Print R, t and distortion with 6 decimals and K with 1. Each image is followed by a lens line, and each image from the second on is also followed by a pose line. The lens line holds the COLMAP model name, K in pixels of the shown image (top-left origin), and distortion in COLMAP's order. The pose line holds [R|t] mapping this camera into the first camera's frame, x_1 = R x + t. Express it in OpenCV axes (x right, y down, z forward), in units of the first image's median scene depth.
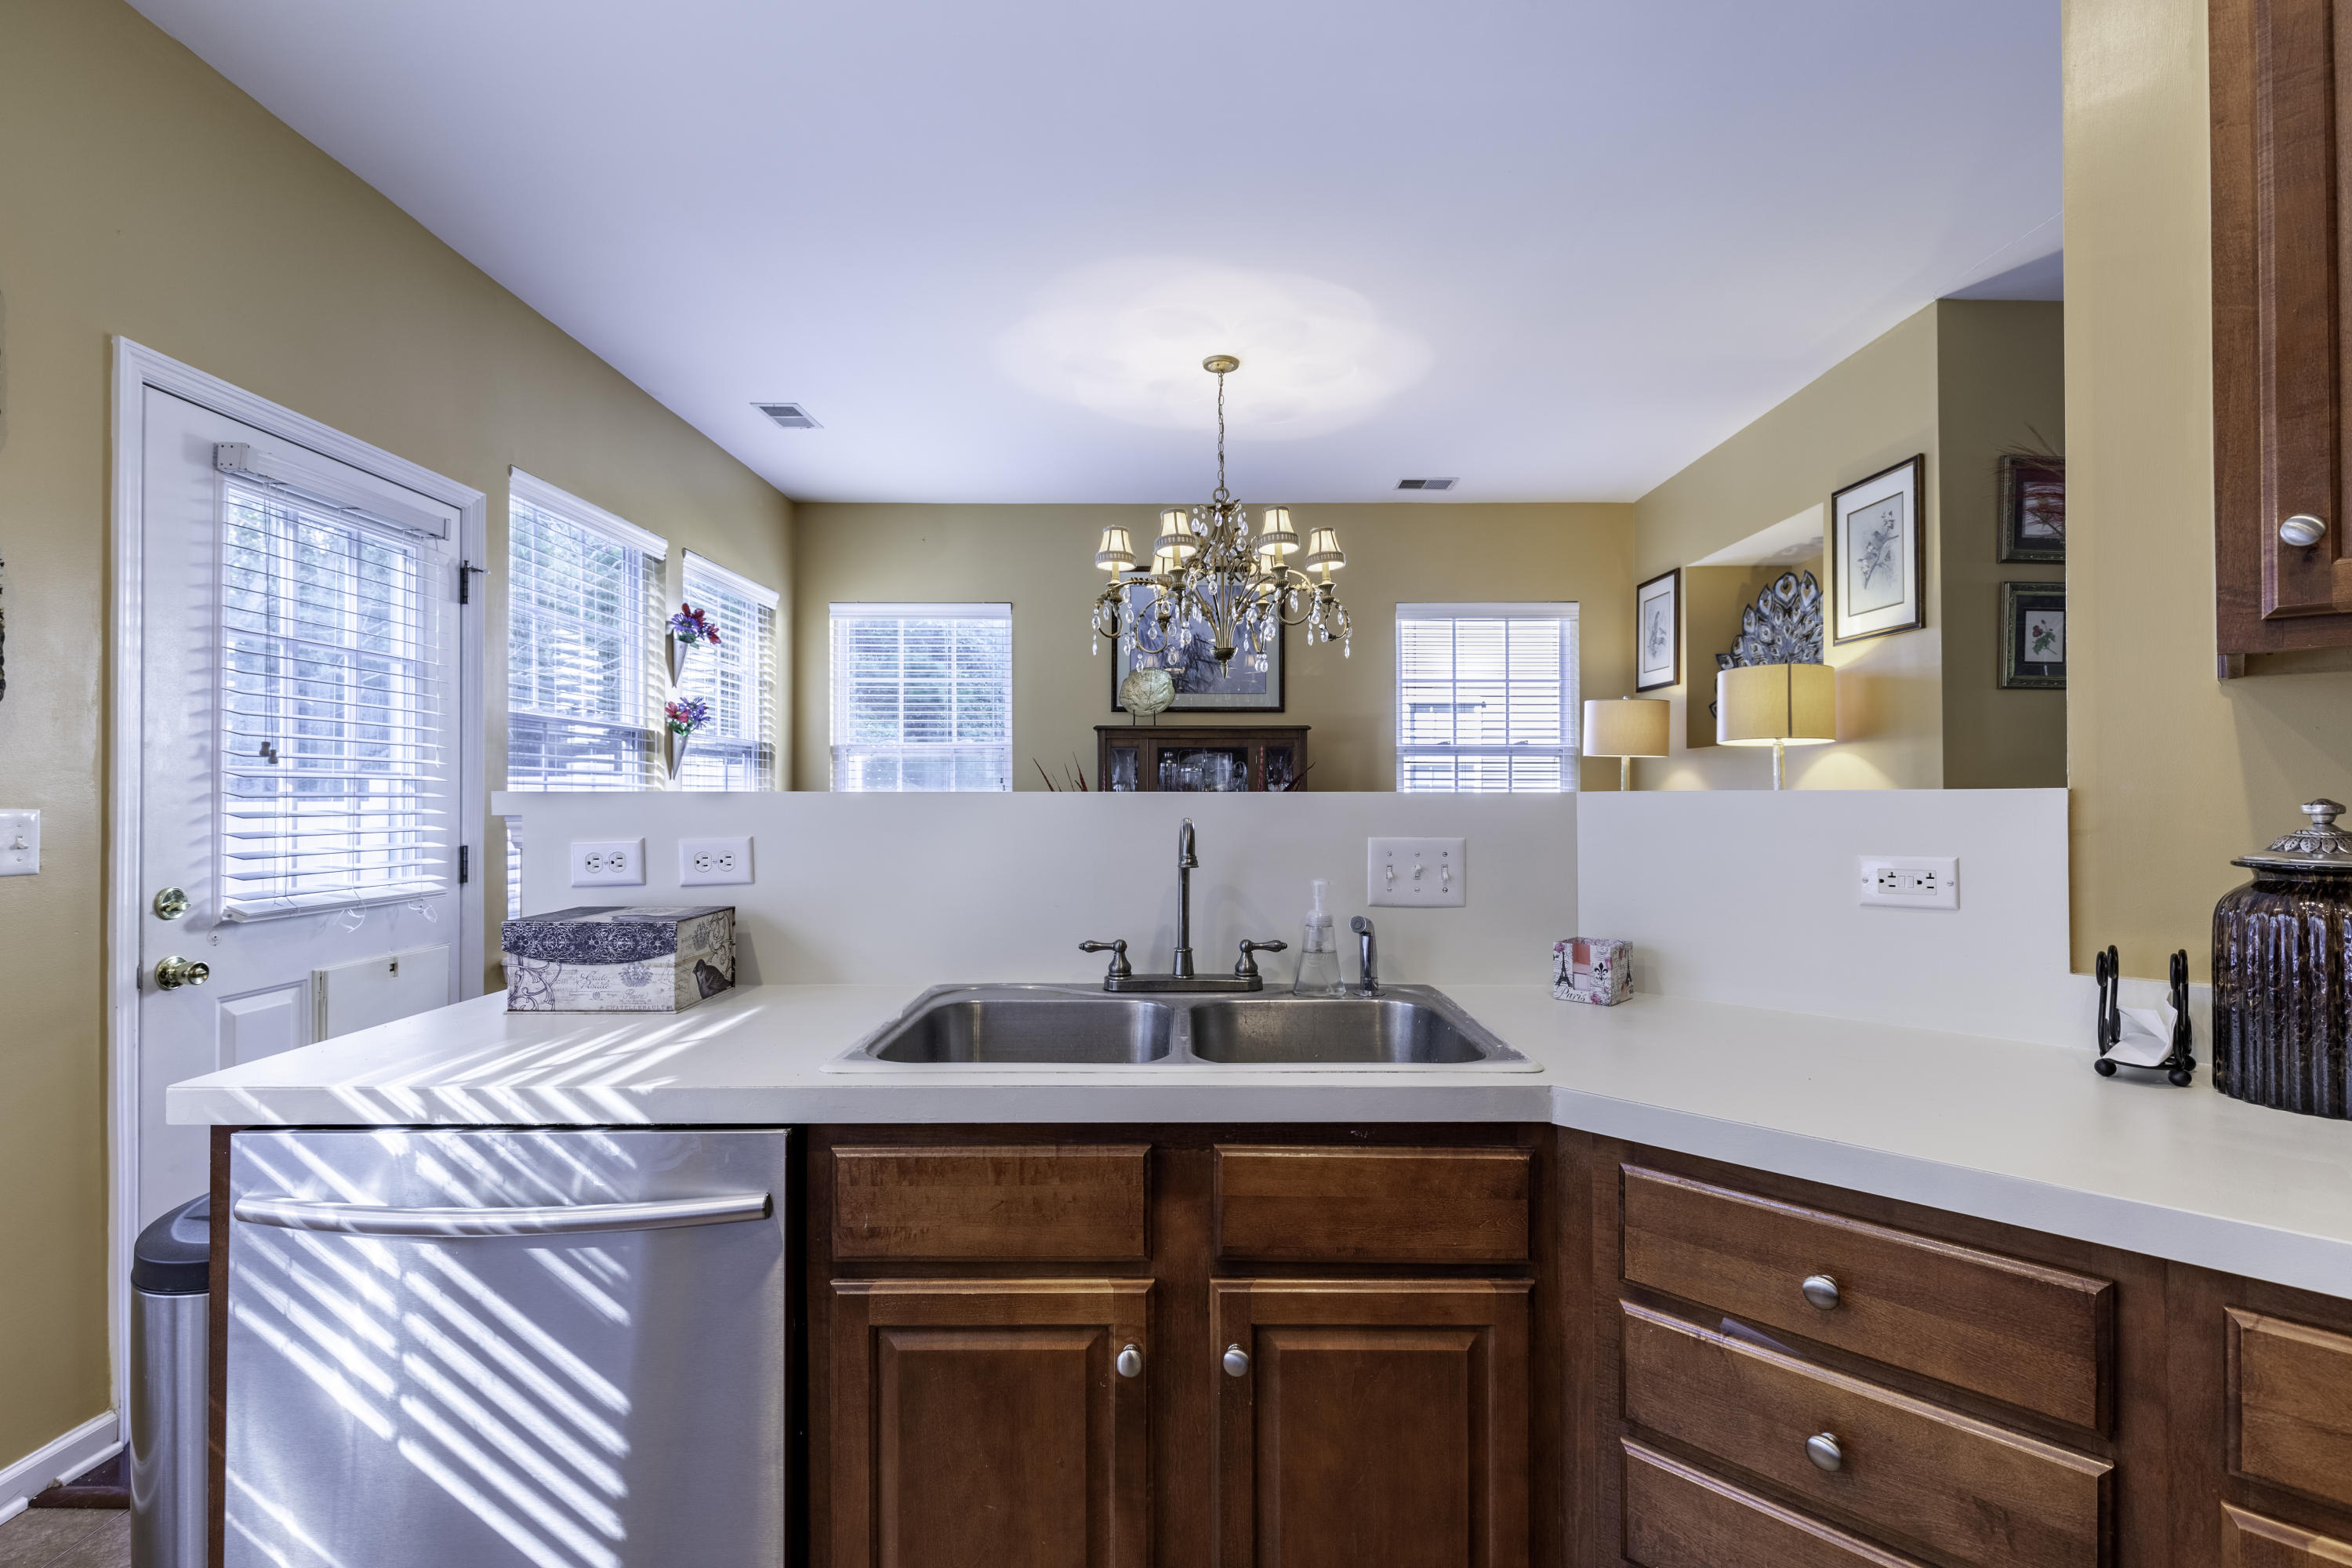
lens RADIAL K [[1047.0, 0, 1176.0], [0, 1047.0, 784.0], [0, 0, 1]] dist [-0.000215, -0.000072]
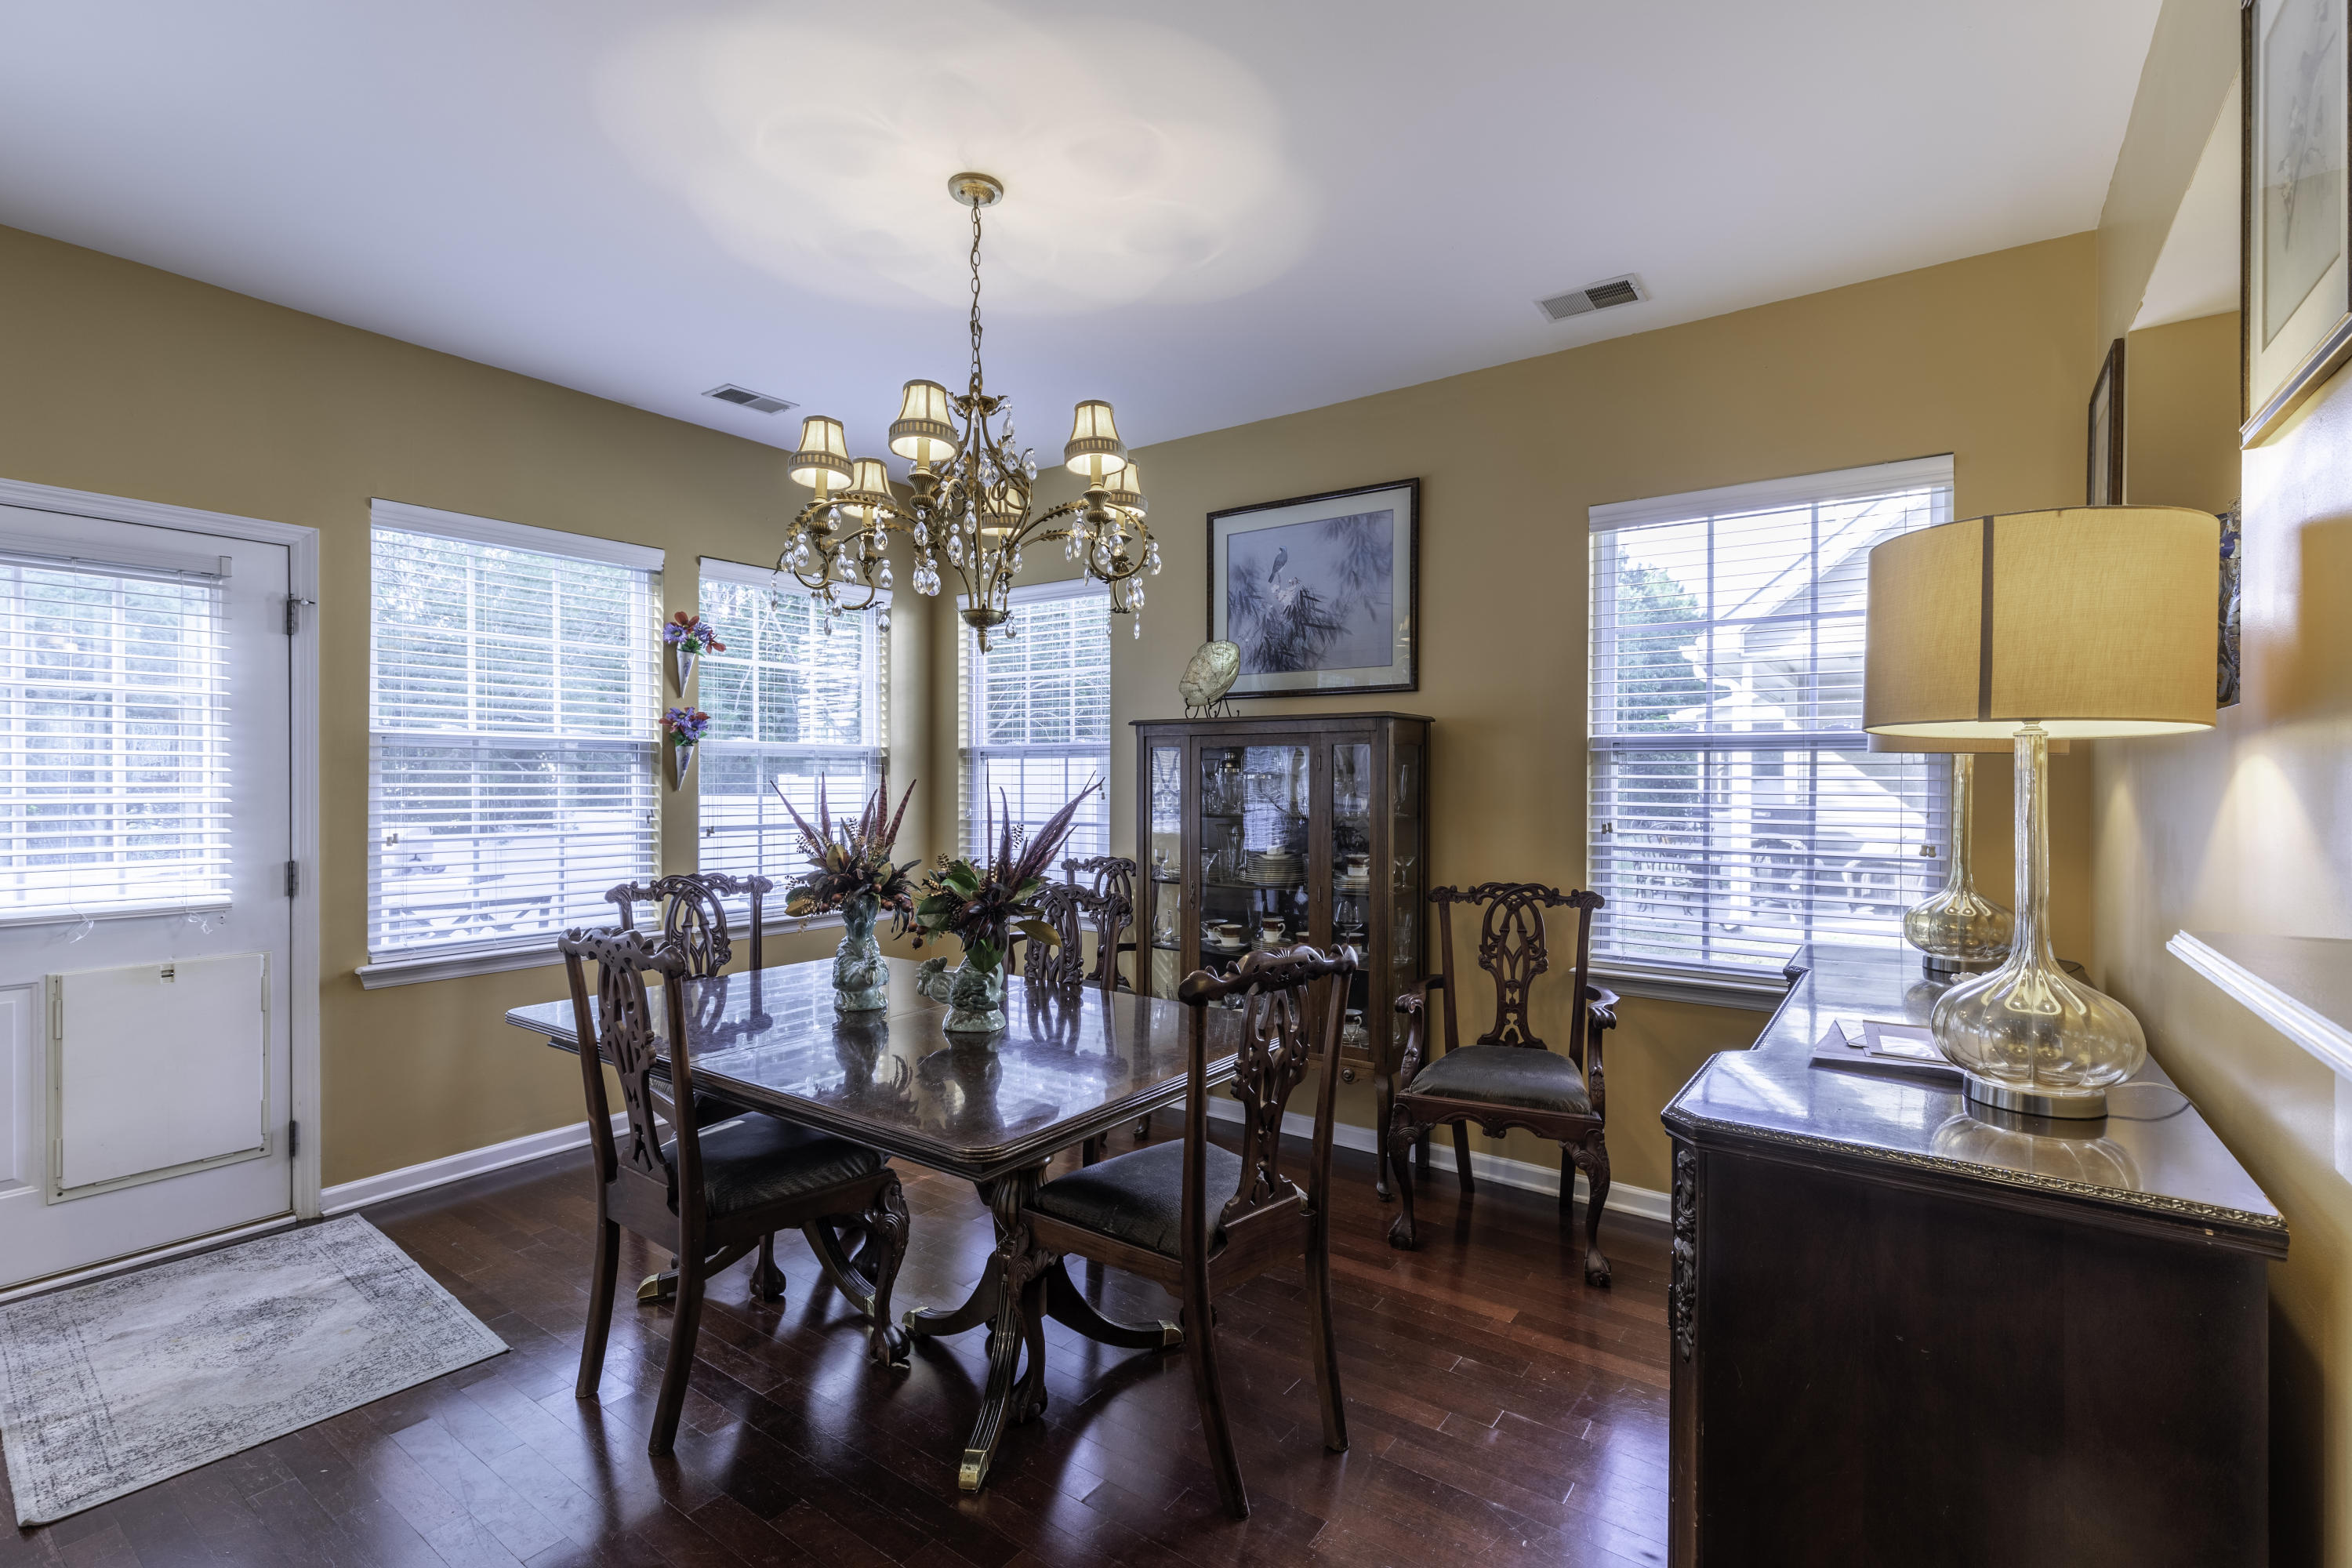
lens RADIAL K [[1047.0, 0, 1176.0], [0, 1047.0, 784.0], [0, 0, 1]] dist [-0.000215, -0.000072]
pose [[0.817344, 0.006504, -0.576113, 0.904277], [0.002329, 0.999891, 0.014592, -0.045020], [0.576145, -0.013268, 0.817240, 0.864642]]
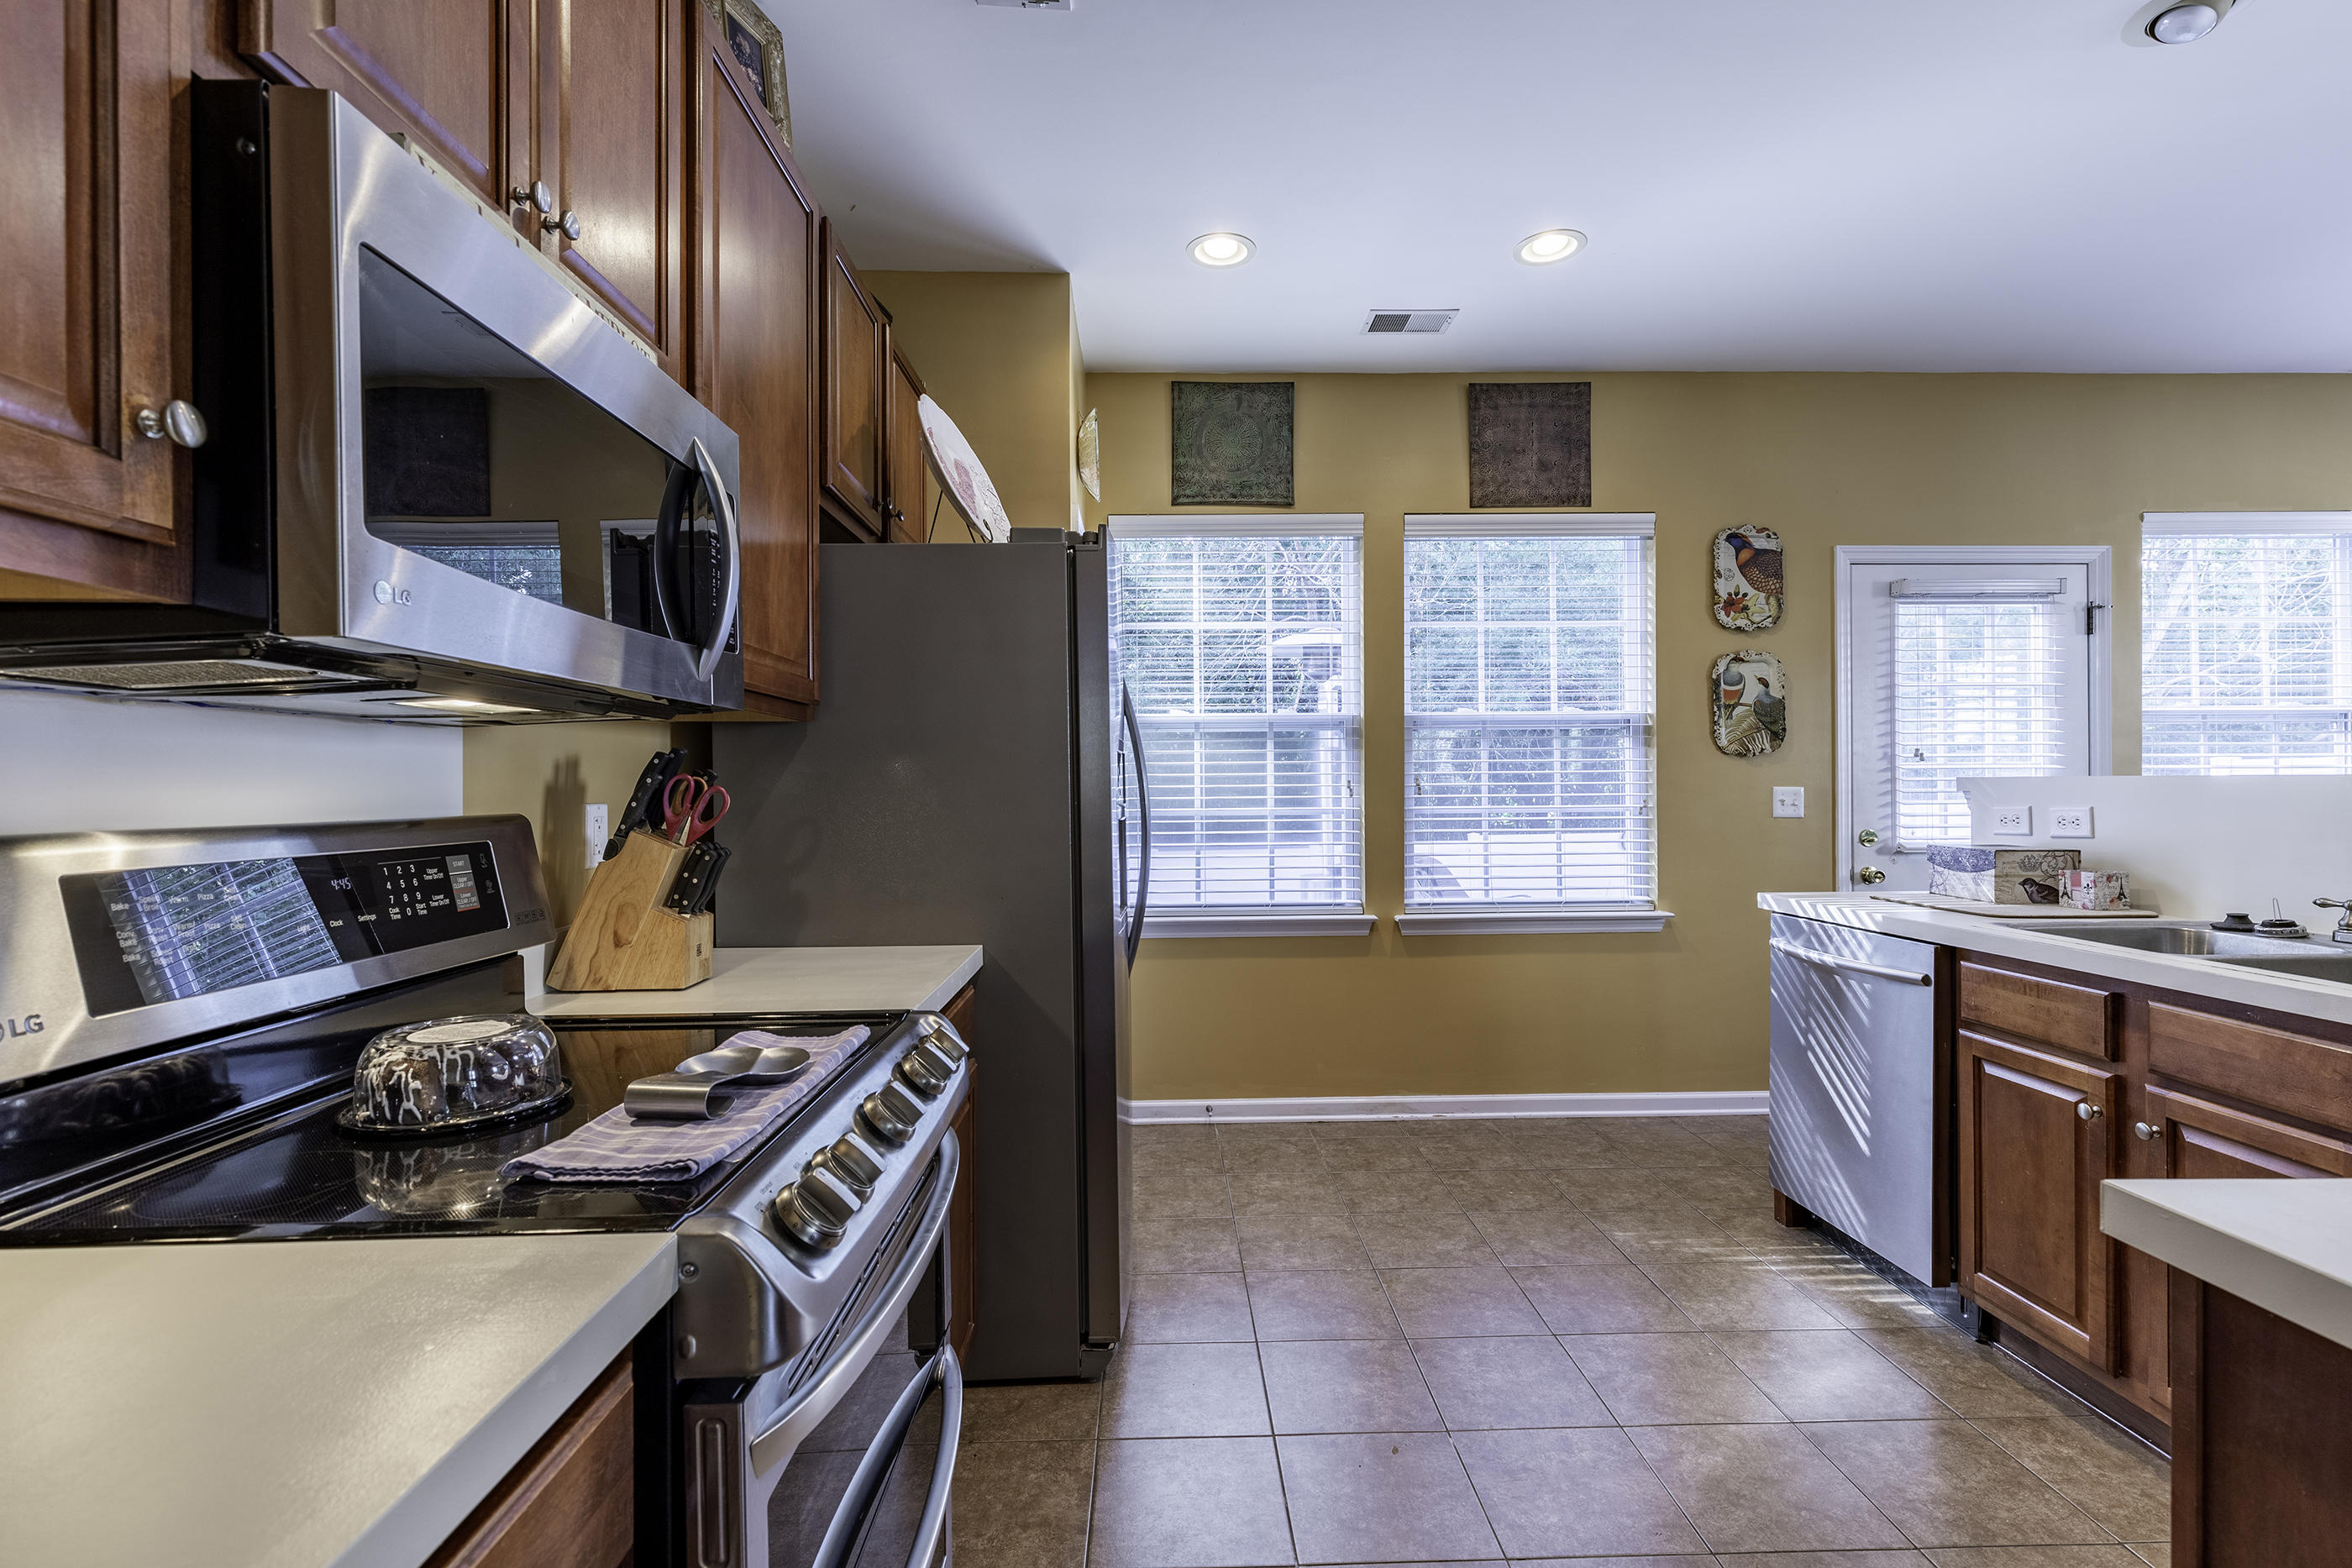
lens RADIAL K [[1047.0, 0, 1176.0], [0, 1047.0, 784.0], [0, 0, 1]] dist [-0.000215, -0.000072]
pose [[0.024724, -0.000439, -0.999694, 0.829249], [0.016836, 0.999858, -0.000023, -0.002633], [0.999553, -0.016831, 0.024728, -0.262275]]
